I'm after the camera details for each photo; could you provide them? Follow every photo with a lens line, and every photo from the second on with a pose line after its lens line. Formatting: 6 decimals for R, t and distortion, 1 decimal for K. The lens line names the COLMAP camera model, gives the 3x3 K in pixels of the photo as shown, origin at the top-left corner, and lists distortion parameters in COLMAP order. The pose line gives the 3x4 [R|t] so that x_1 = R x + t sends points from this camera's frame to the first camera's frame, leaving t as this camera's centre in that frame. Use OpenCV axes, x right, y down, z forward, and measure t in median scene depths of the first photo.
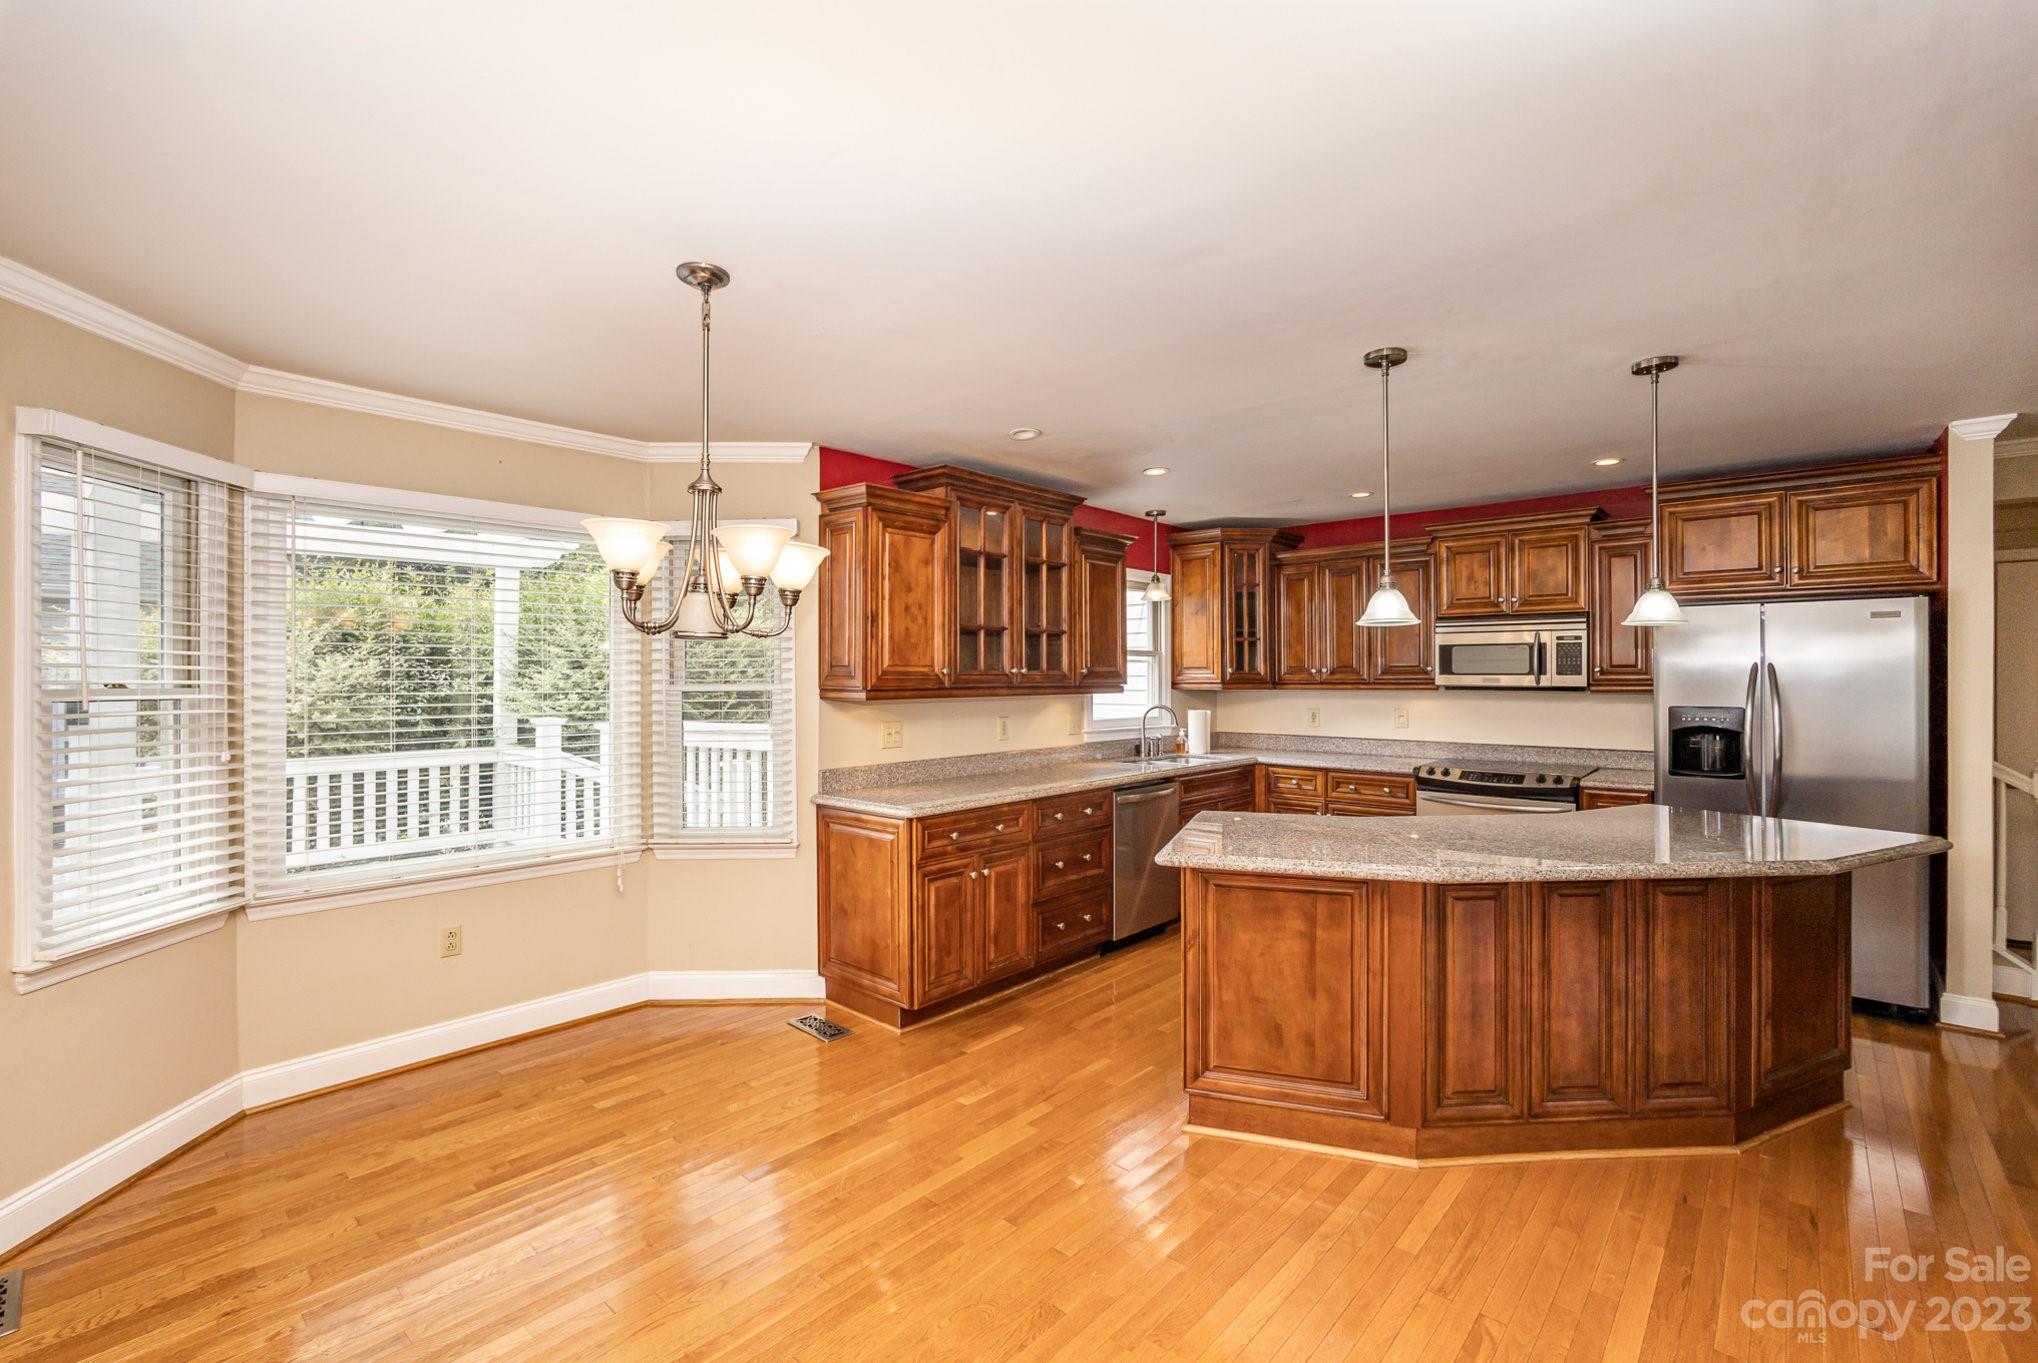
lens RADIAL K [[884.8, 0, 1051.3], [0, 884.8, 678.8], [0, 0, 1]] dist [0.000077, 0.000334]
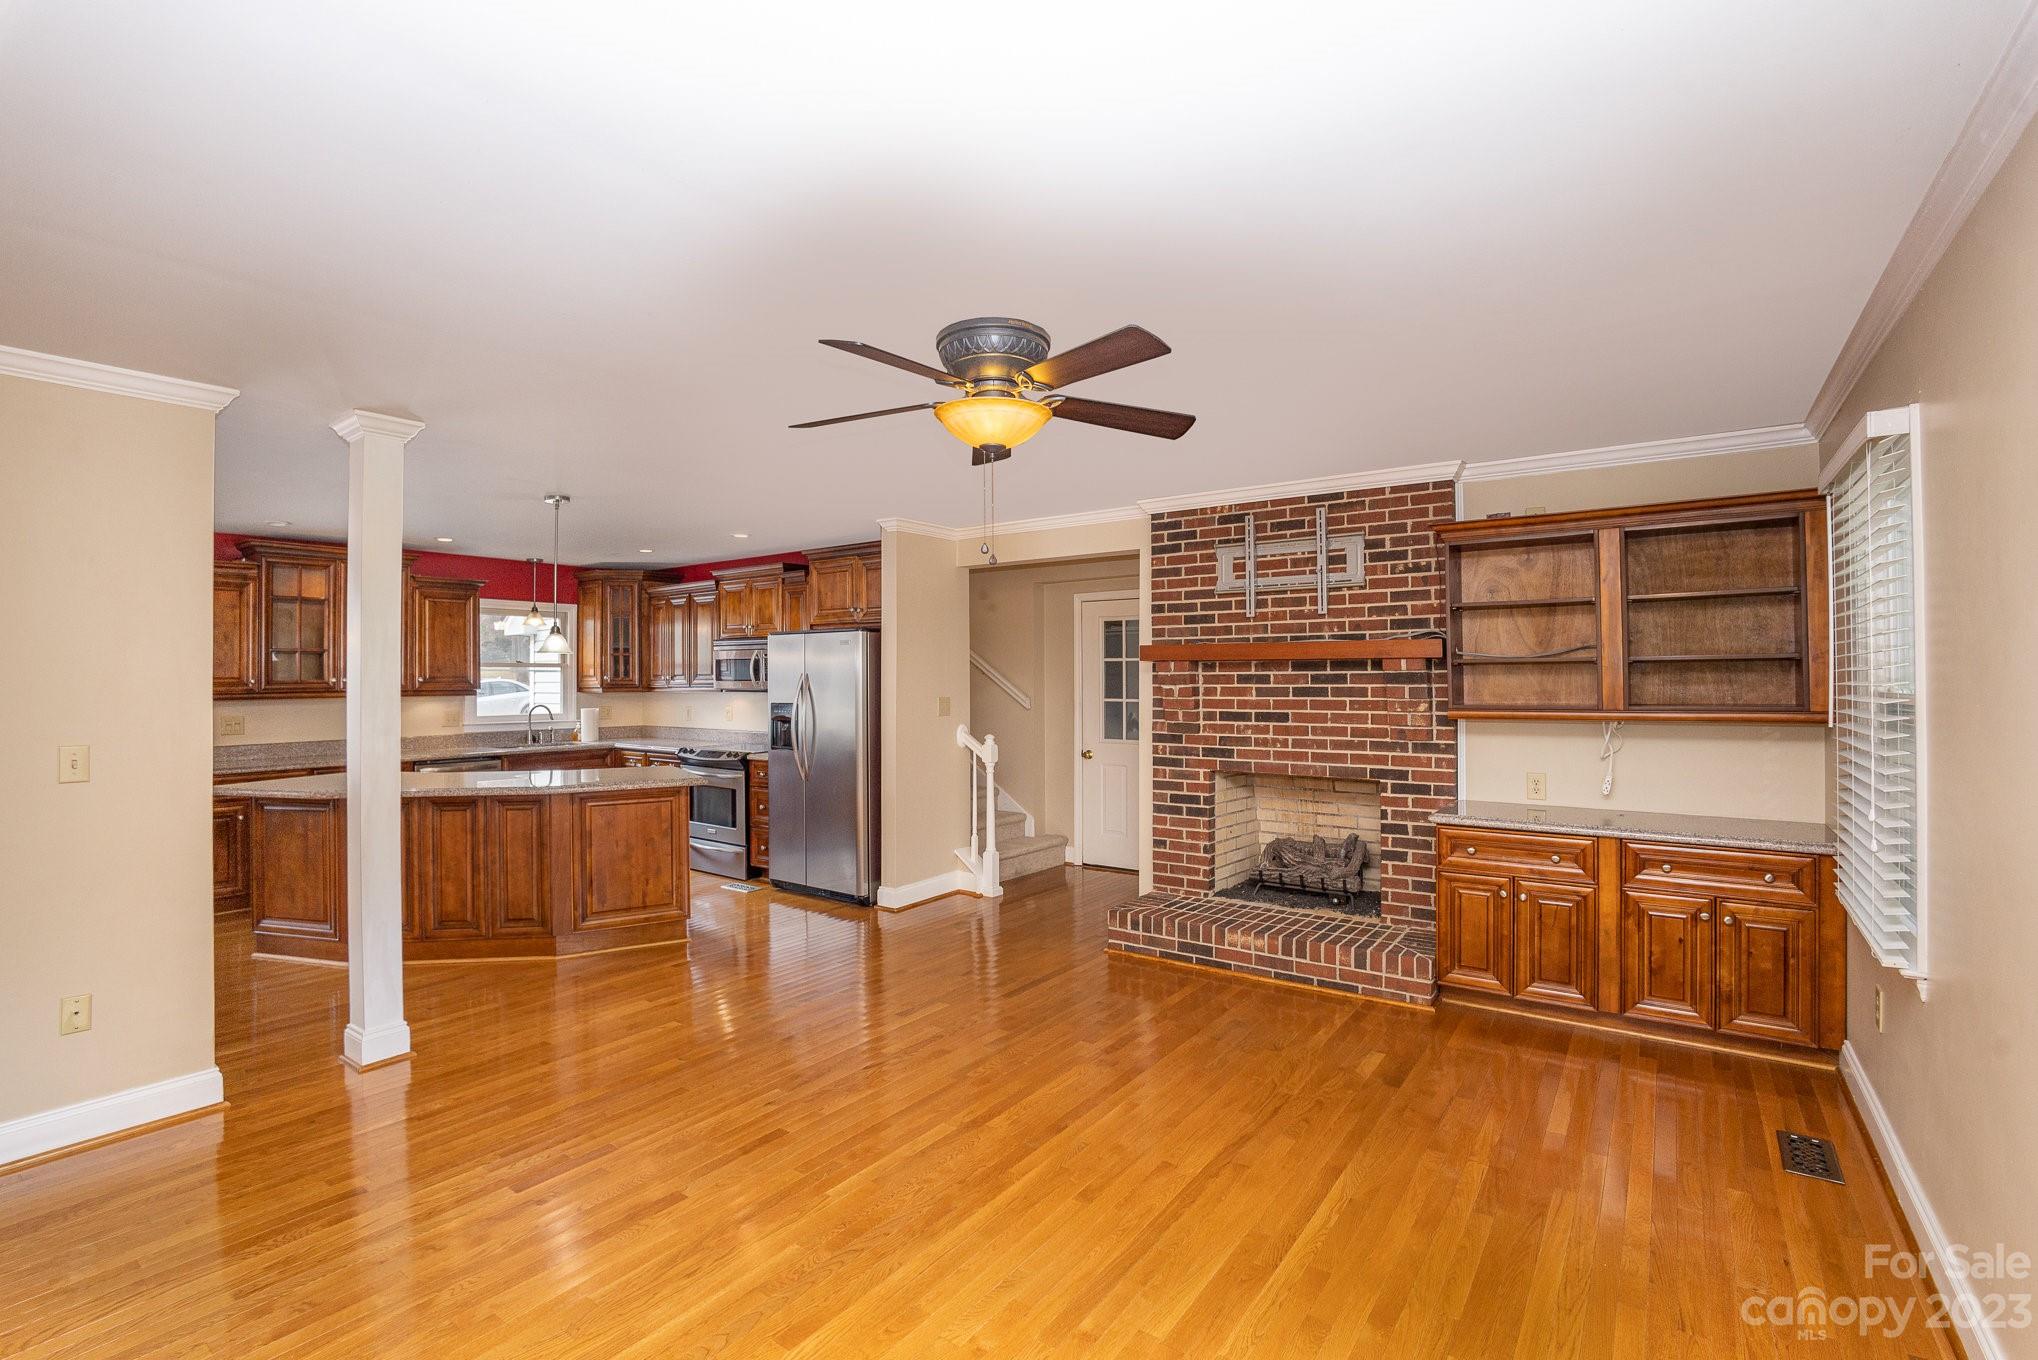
lens RADIAL K [[899.8, 0, 999.2], [0, 899.8, 675.6], [0, 0, 1]] dist [-0.027897, 0.000107]
pose [[0.997694, -0.004474, 0.067732, 0.919874], [0.004870, 0.999972, -0.005682, -0.003049], [-0.067705, 0.005999, 0.997687, -0.483234]]
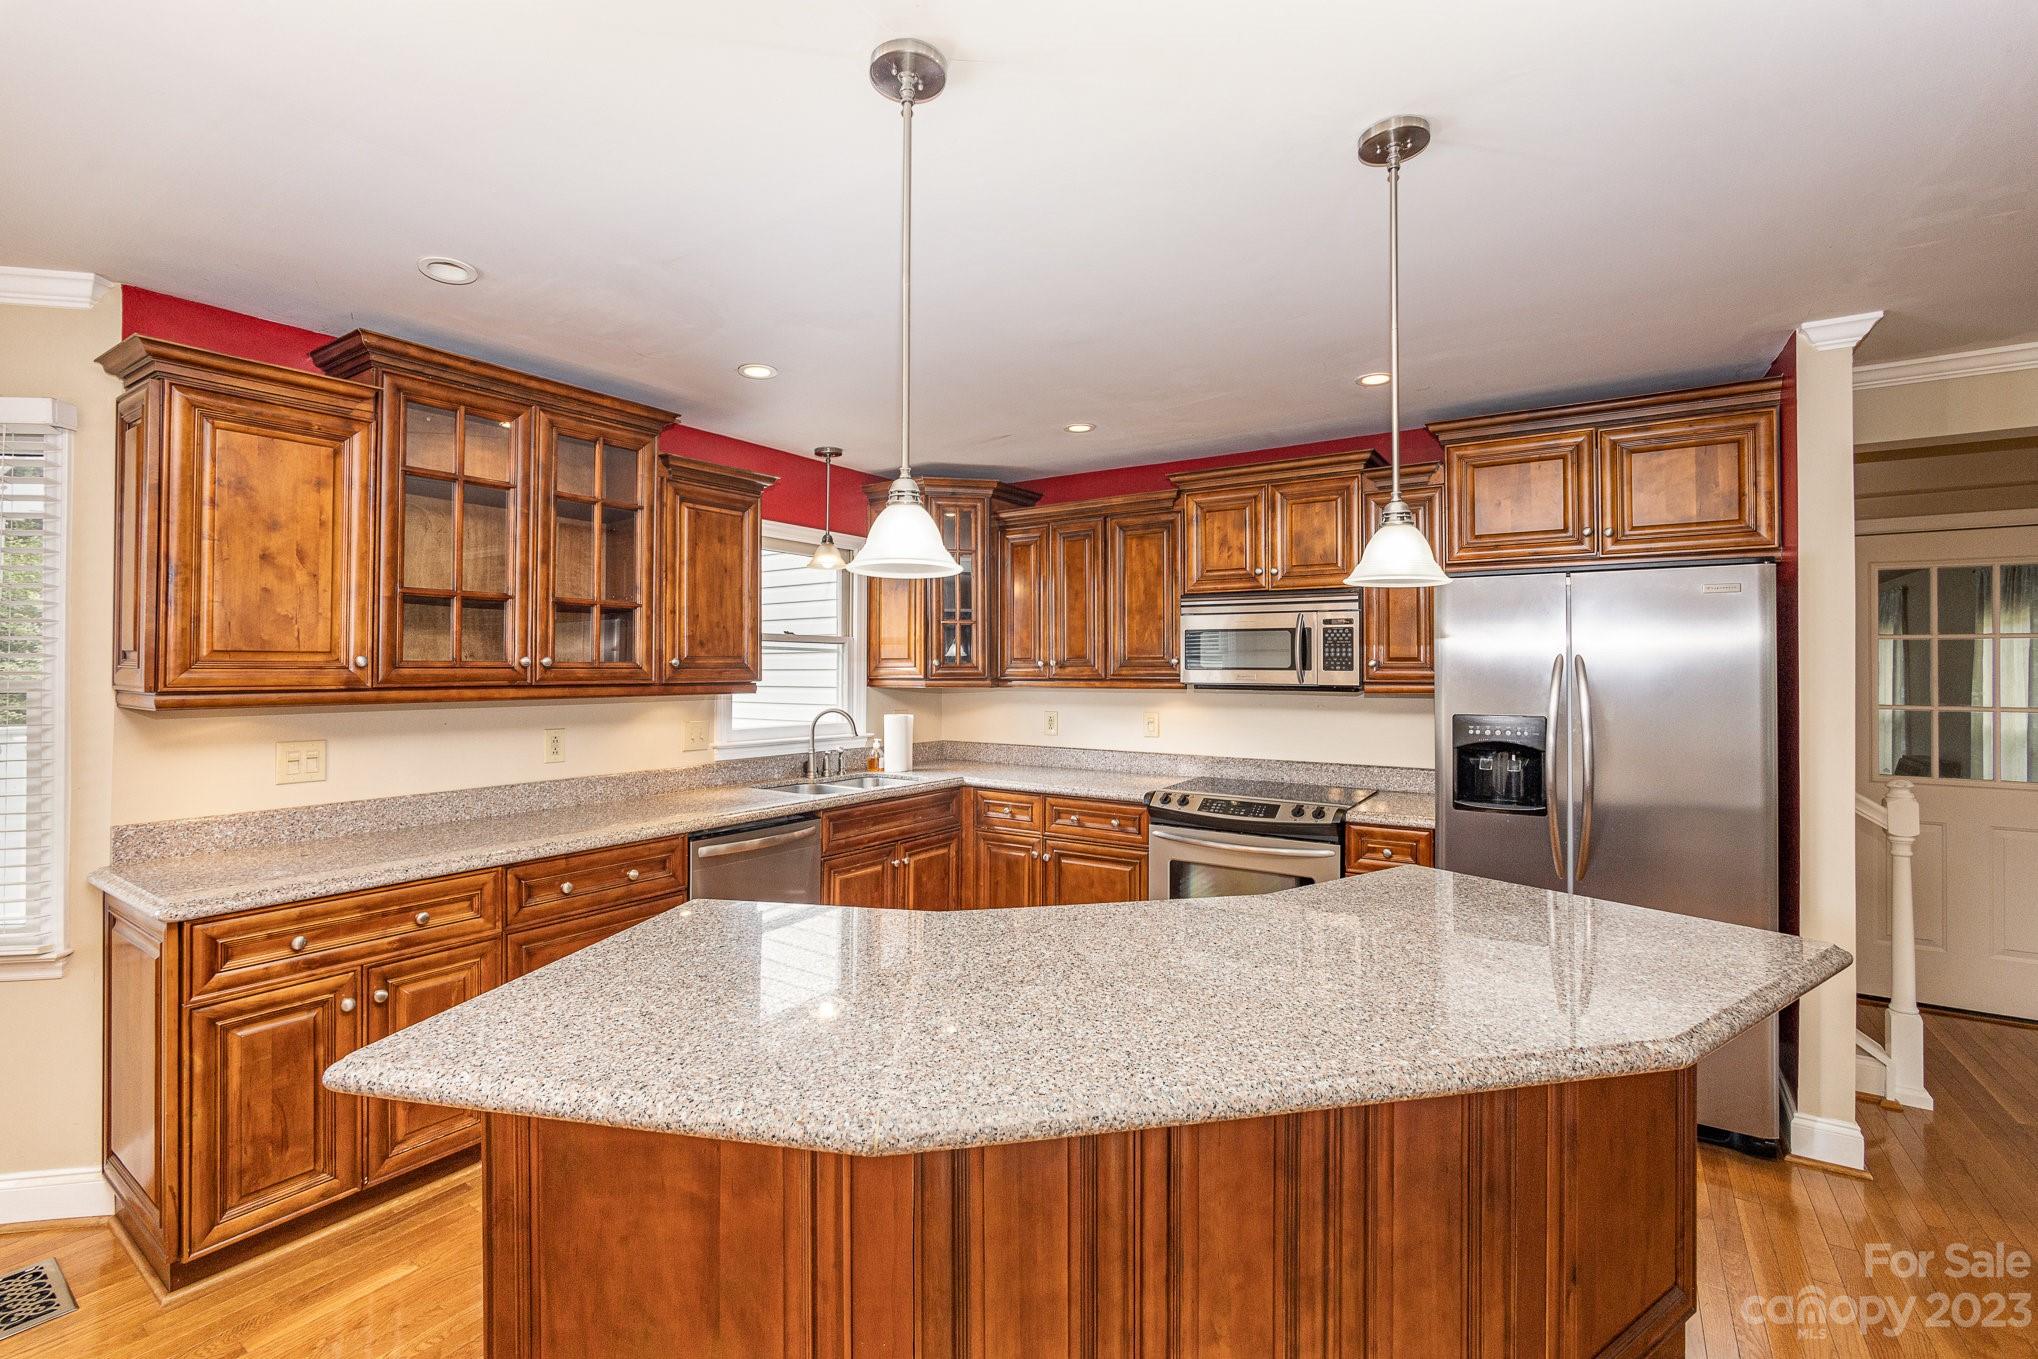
lens RADIAL K [[892.9, 0, 1023.0], [0, 892.9, 661.4], [0, 0, 1]] dist [-0.016172, 0.000389]
pose [[0.992818, 0.004330, 0.119558, 0.245406], [-0.002931, 0.999925, -0.011873, -0.002223], [-0.119601, 0.011437, 0.992756, 0.298969]]
